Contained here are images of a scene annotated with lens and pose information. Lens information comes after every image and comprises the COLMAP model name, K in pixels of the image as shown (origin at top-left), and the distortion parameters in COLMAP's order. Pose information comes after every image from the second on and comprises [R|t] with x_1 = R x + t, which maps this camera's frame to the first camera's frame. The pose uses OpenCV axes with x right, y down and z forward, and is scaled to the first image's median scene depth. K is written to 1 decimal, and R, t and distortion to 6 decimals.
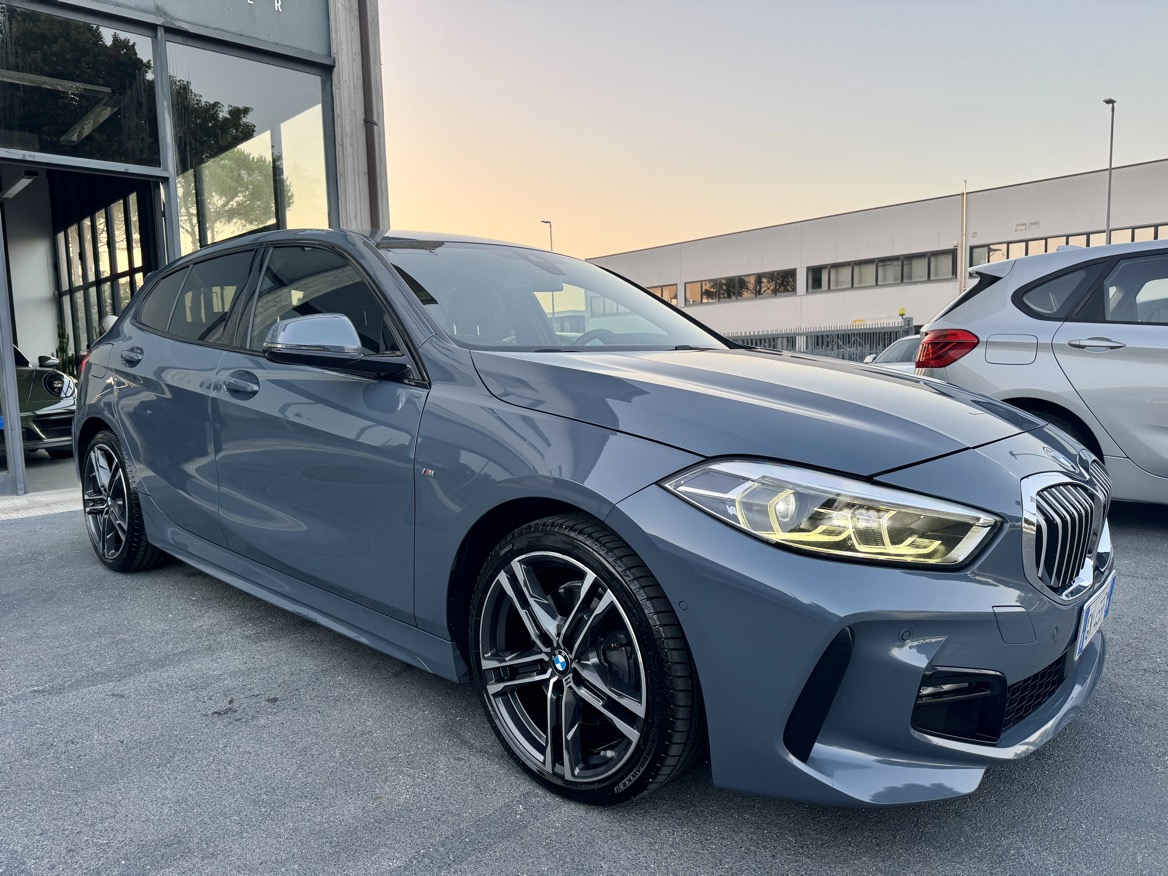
lens RADIAL K [[821.1, 0, 577.6], [0, 821.1, 449.1], [0, 0, 1]] dist [0.028430, -0.032964]
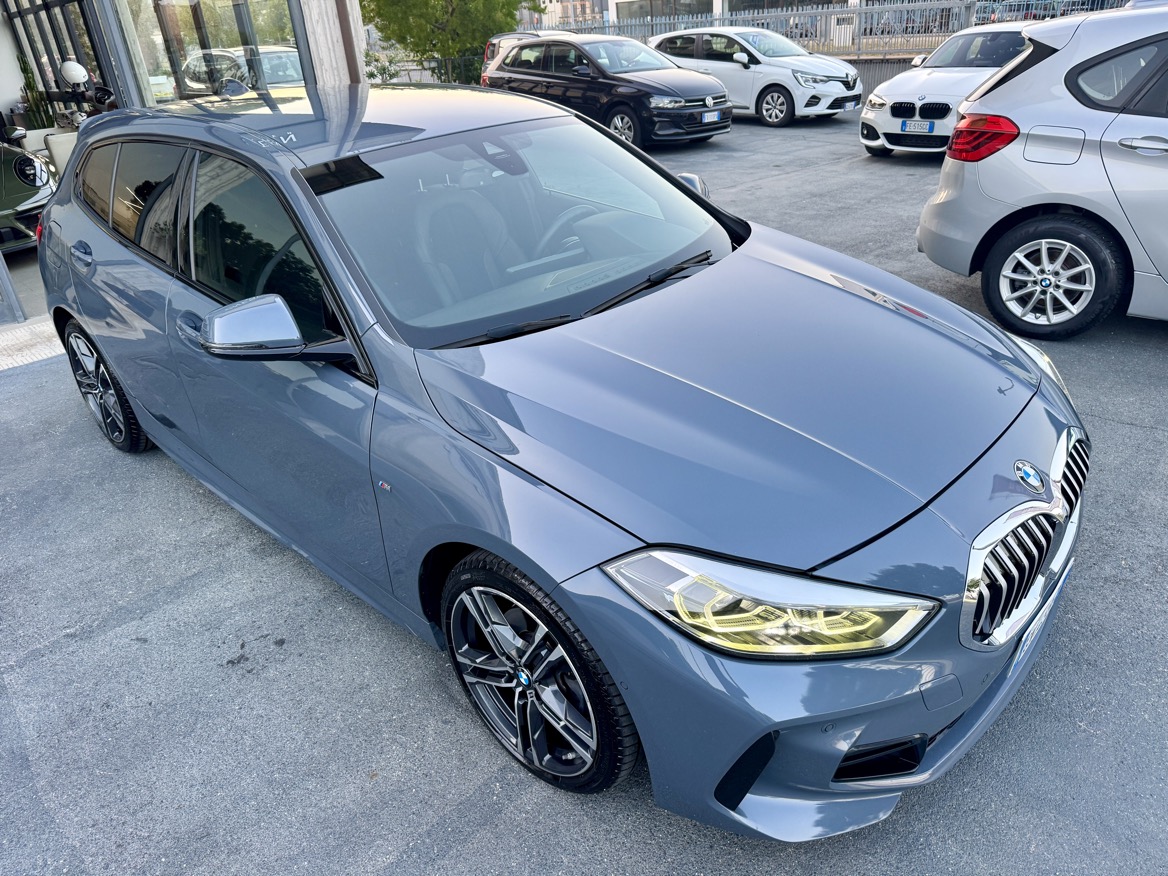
lens RADIAL K [[821.1, 0, 583.3], [0, 821.1, 436.8], [0, 0, 1]] dist [0.028430, -0.032964]
pose [[0.998518, -0.034650, -0.041977, 0.110729], [0.047656, 0.929149, 0.366622, -0.414987], [0.026299, -0.368079, 0.929422, 0.113898]]
